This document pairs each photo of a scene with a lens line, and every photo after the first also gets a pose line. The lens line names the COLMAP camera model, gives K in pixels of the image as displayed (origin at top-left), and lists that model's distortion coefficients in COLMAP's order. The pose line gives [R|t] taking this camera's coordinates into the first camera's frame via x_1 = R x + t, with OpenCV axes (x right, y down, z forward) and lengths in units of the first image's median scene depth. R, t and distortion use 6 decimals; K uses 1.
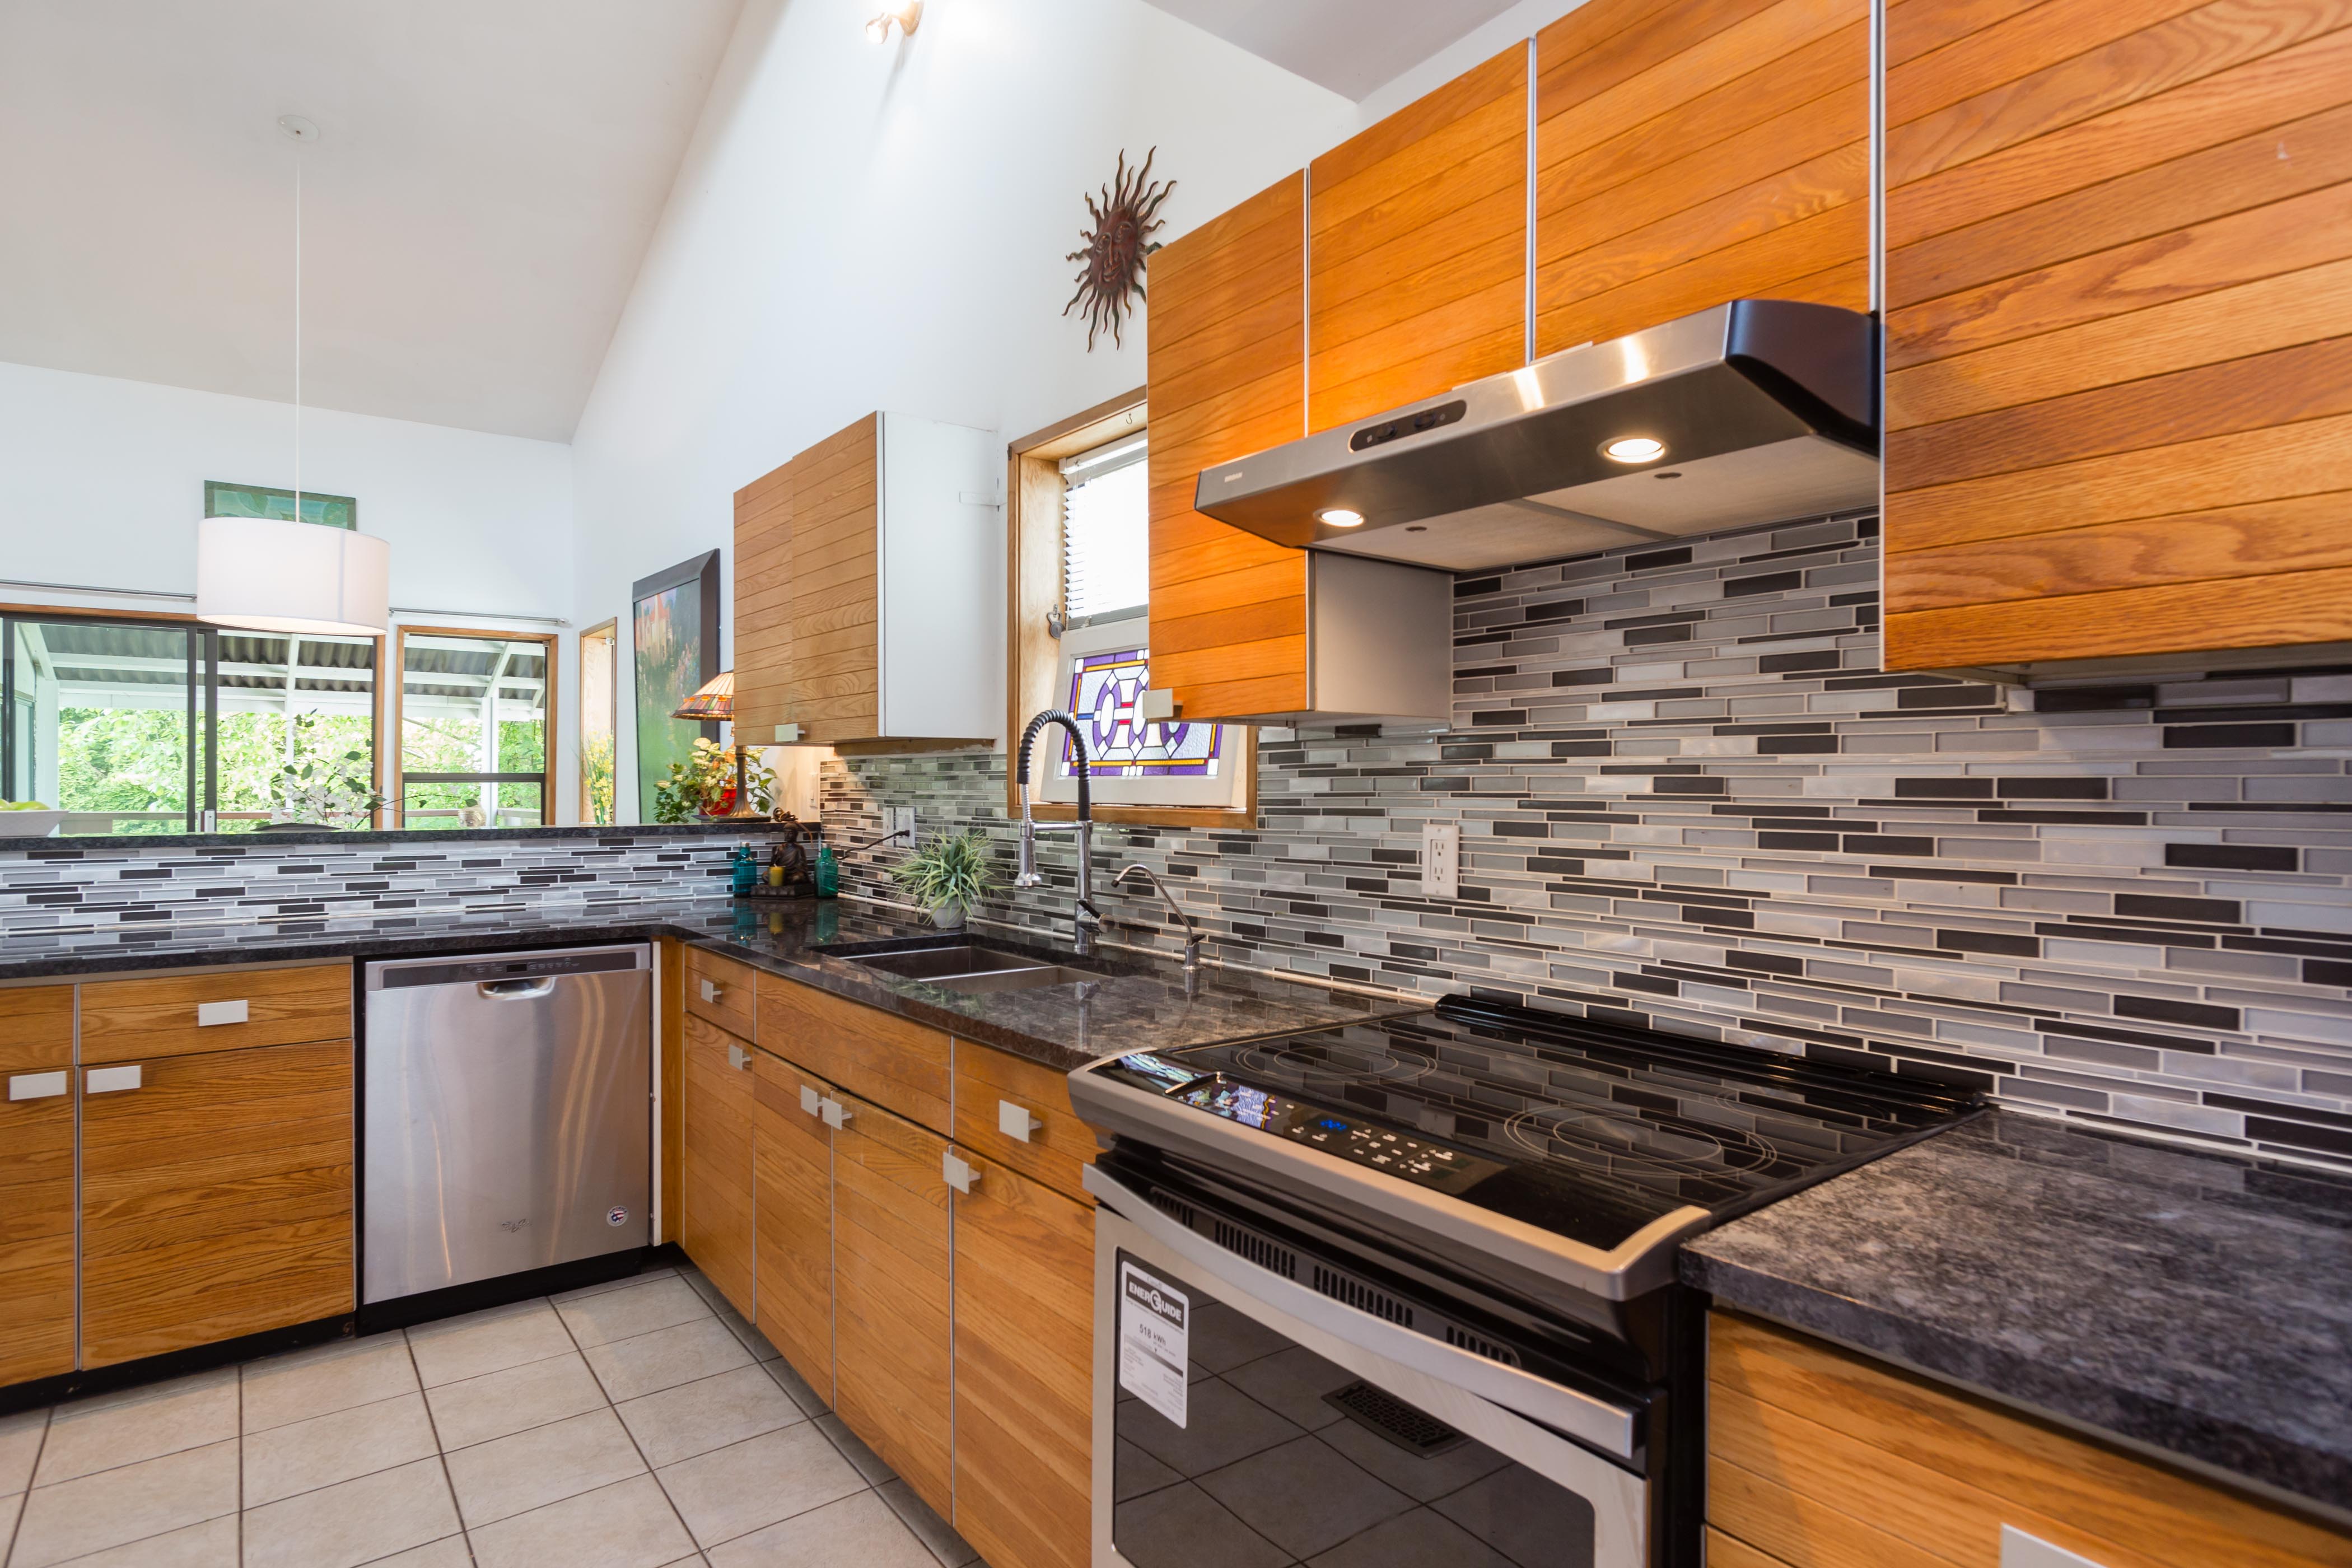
lens RADIAL K [[1222.5, 0, 1180.0], [0, 1222.5, 789.2], [0, 0, 1]] dist [0.004534, 0.000096]
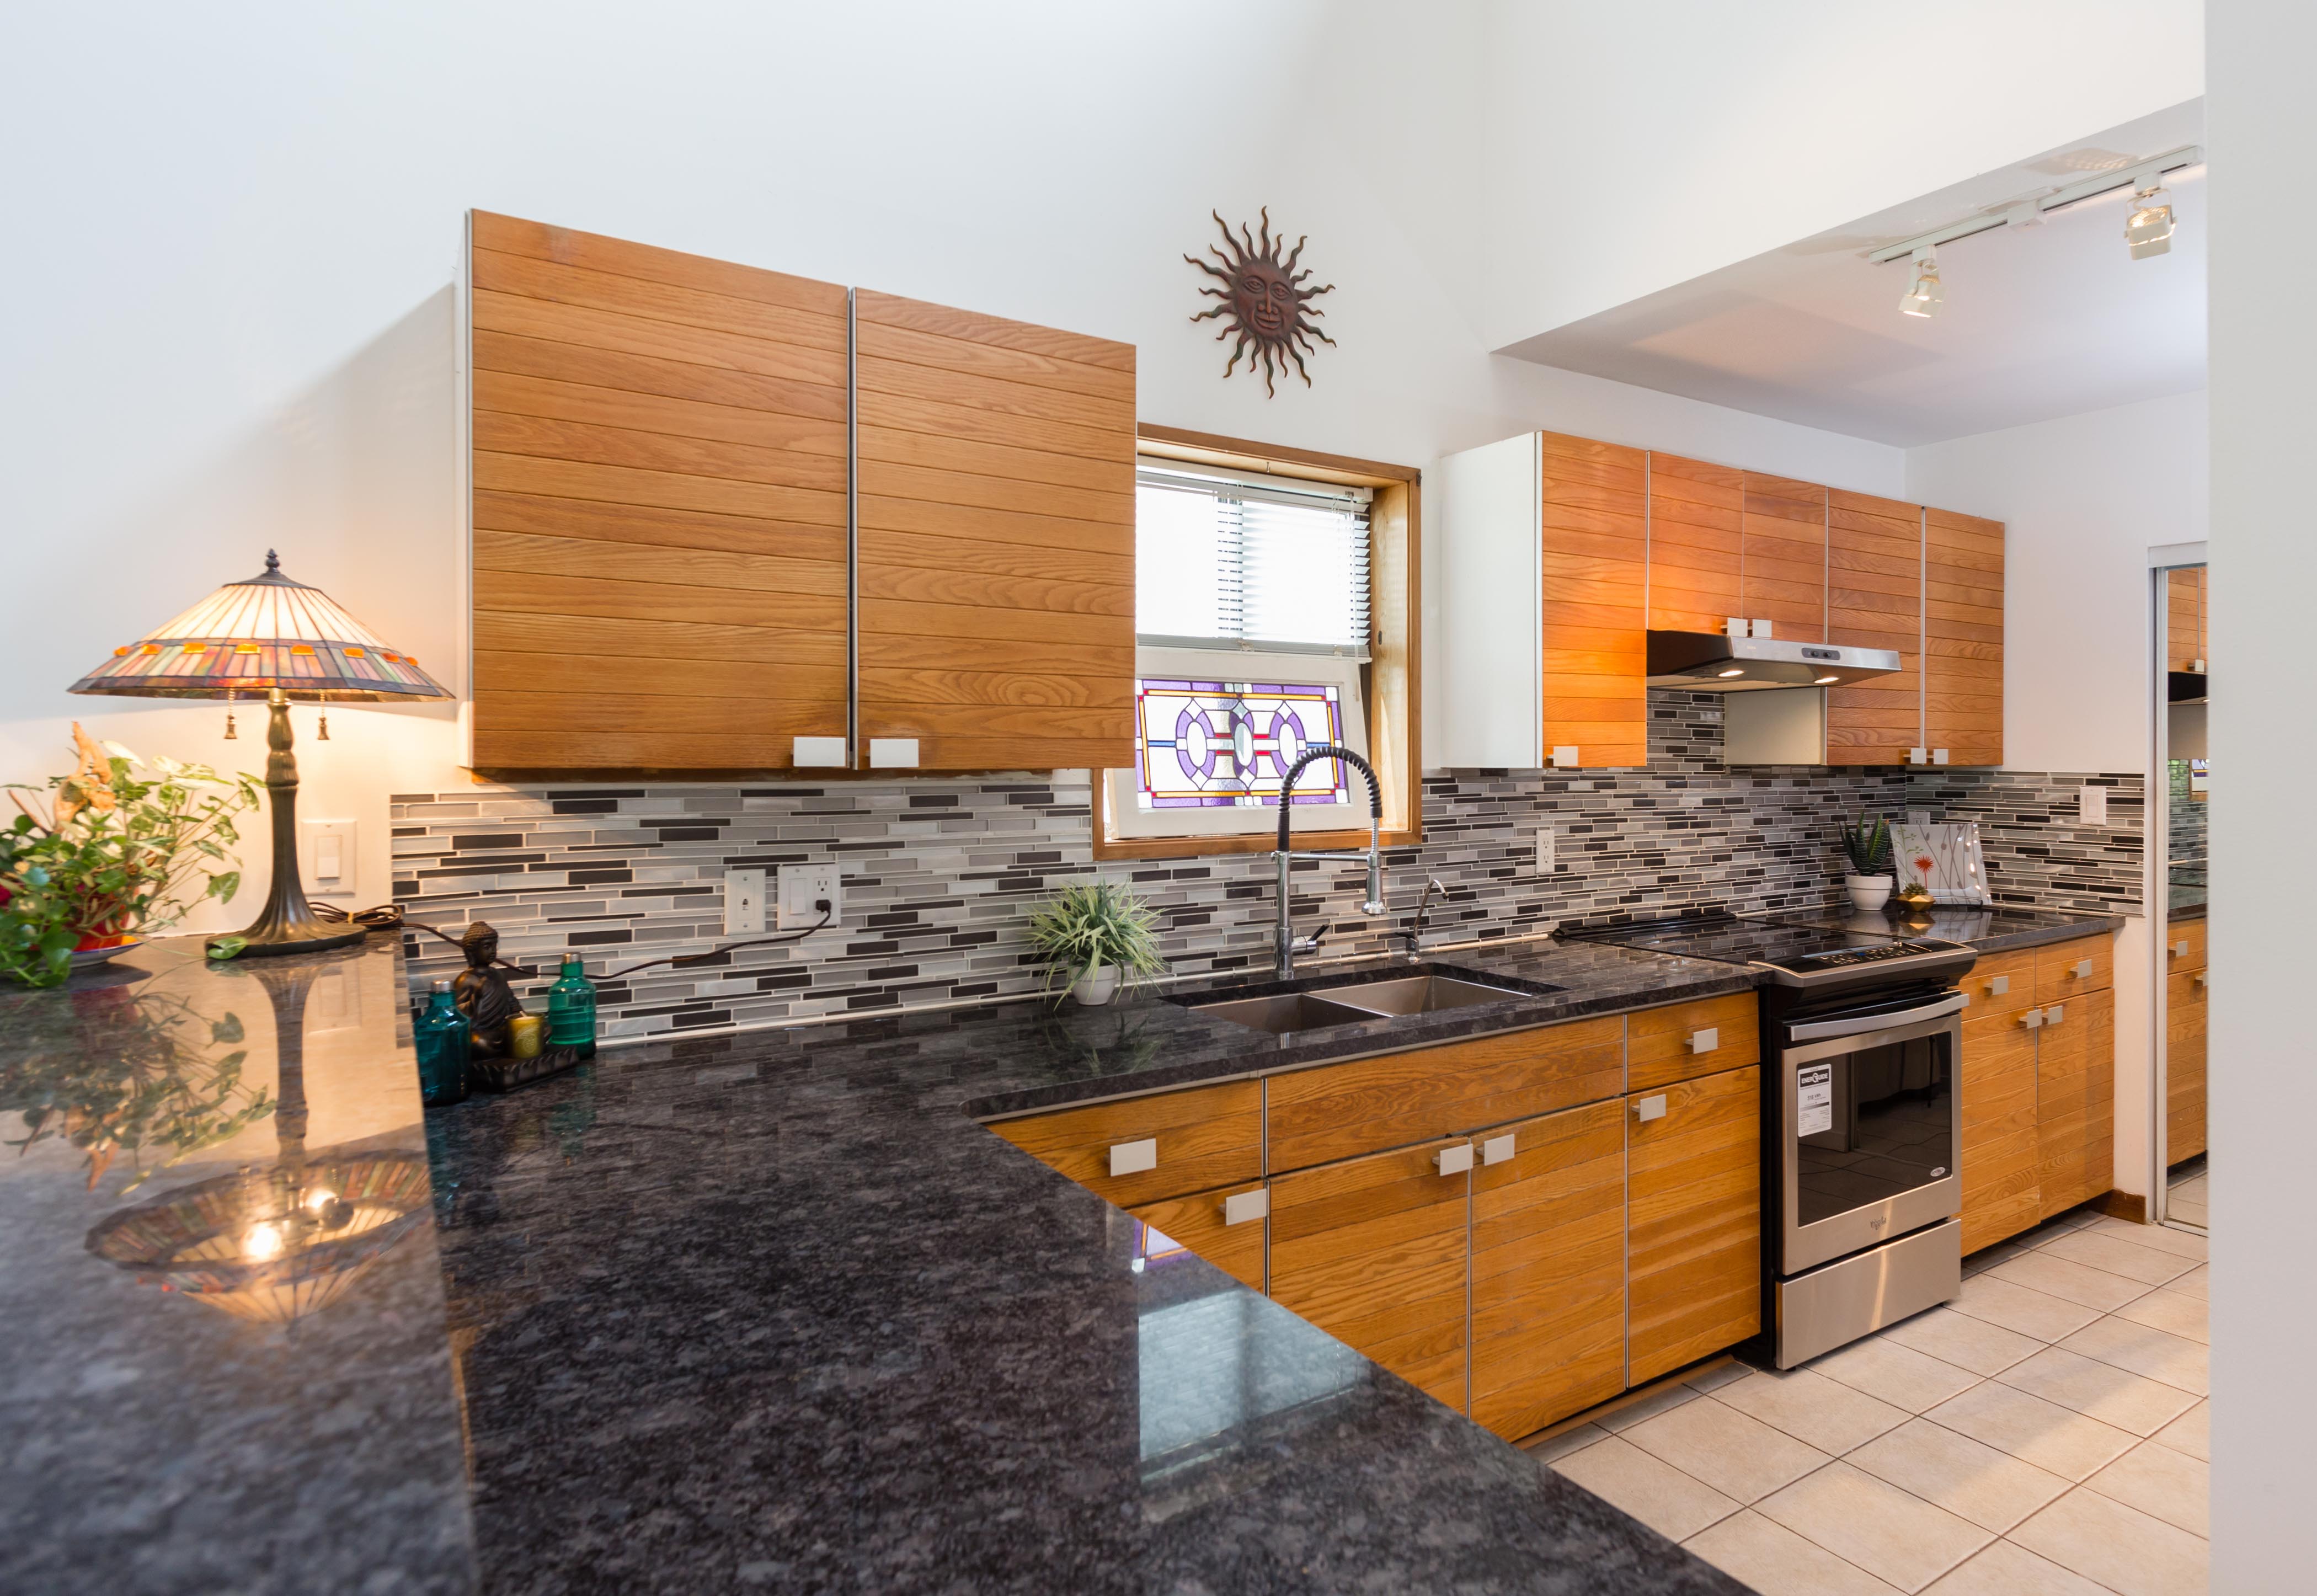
lens RADIAL K [[1267.4, 0, 1184.1], [0, 1267.4, 768.8], [0, 0, 1]] dist [0.005074, -0.000275]
pose [[0.088170, -0.007129, 0.996080, -1.463218], [0.006800, 0.999955, 0.006555, -0.064929], [-0.996082, 0.006195, 0.088214, 1.257470]]
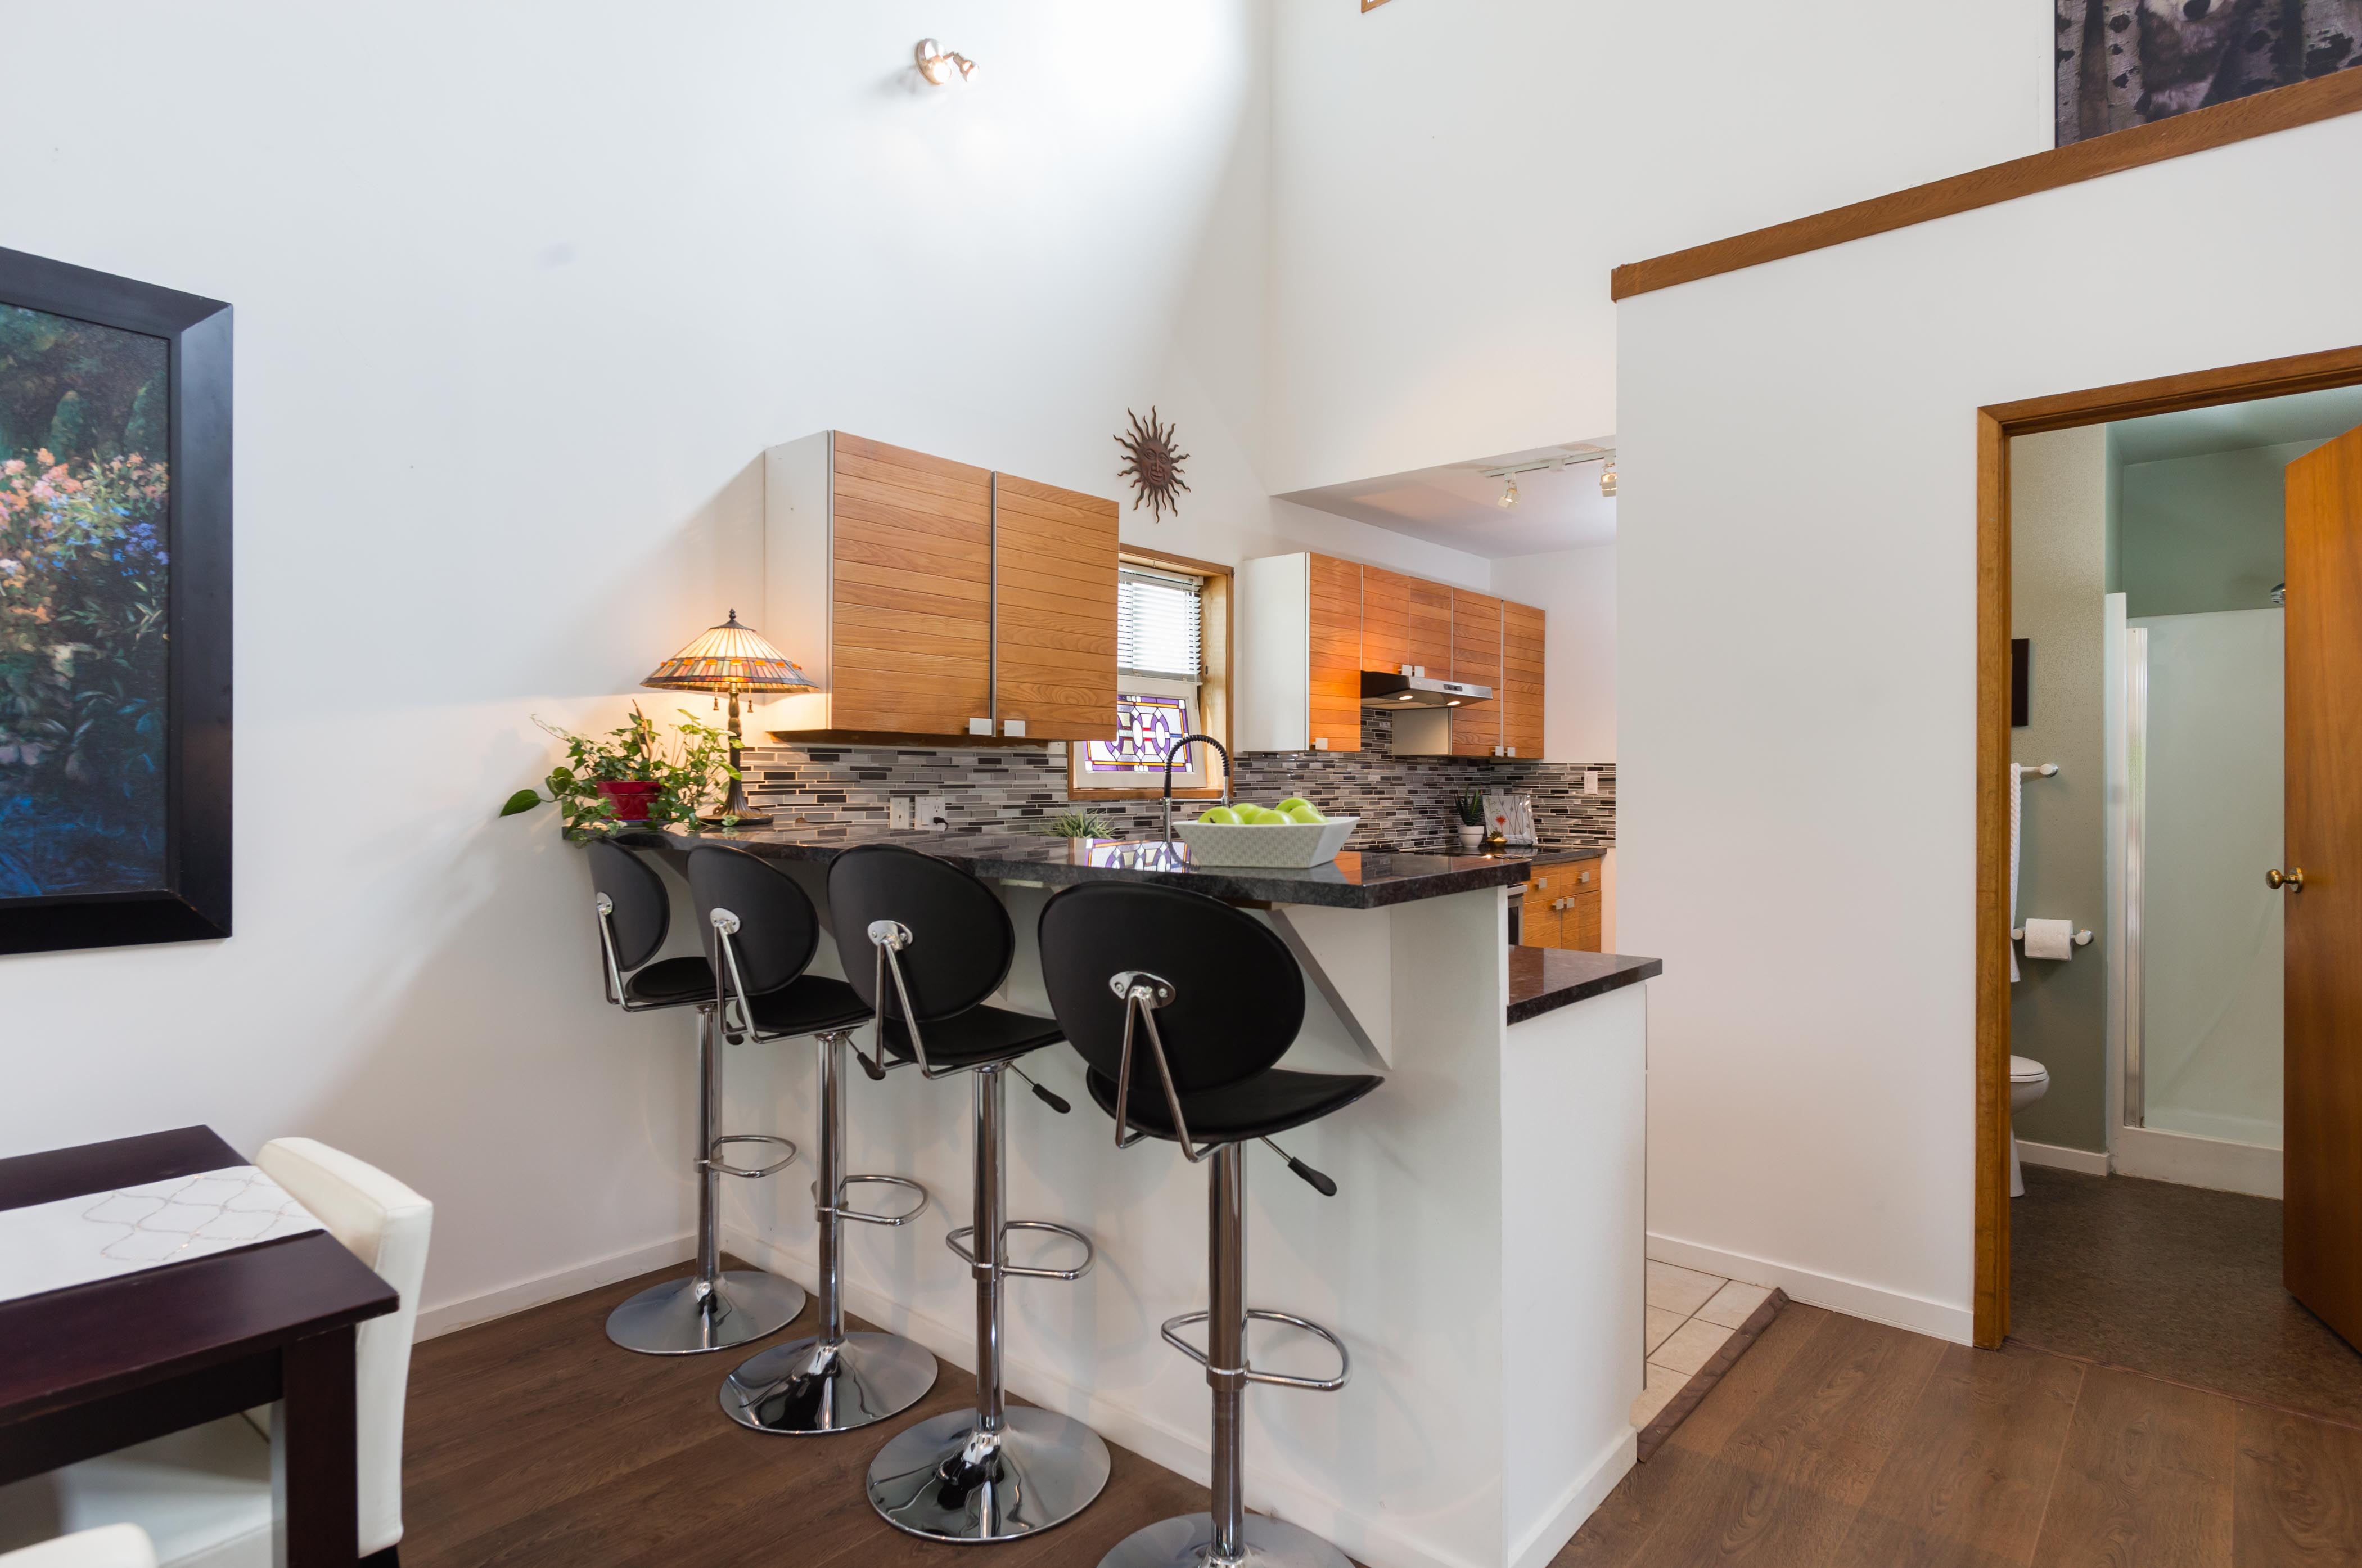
lens RADIAL K [[1230.6, 0, 1181.0], [0, 1230.6, 784.0], [0, 0, 1]] dist [0.001409, 0.000188]
pose [[-0.201019, -0.004612, 0.979576, -2.249795], [0.001045, 0.999987, 0.004923, -0.002183], [-0.979587, 0.002014, -0.201012, 1.688415]]
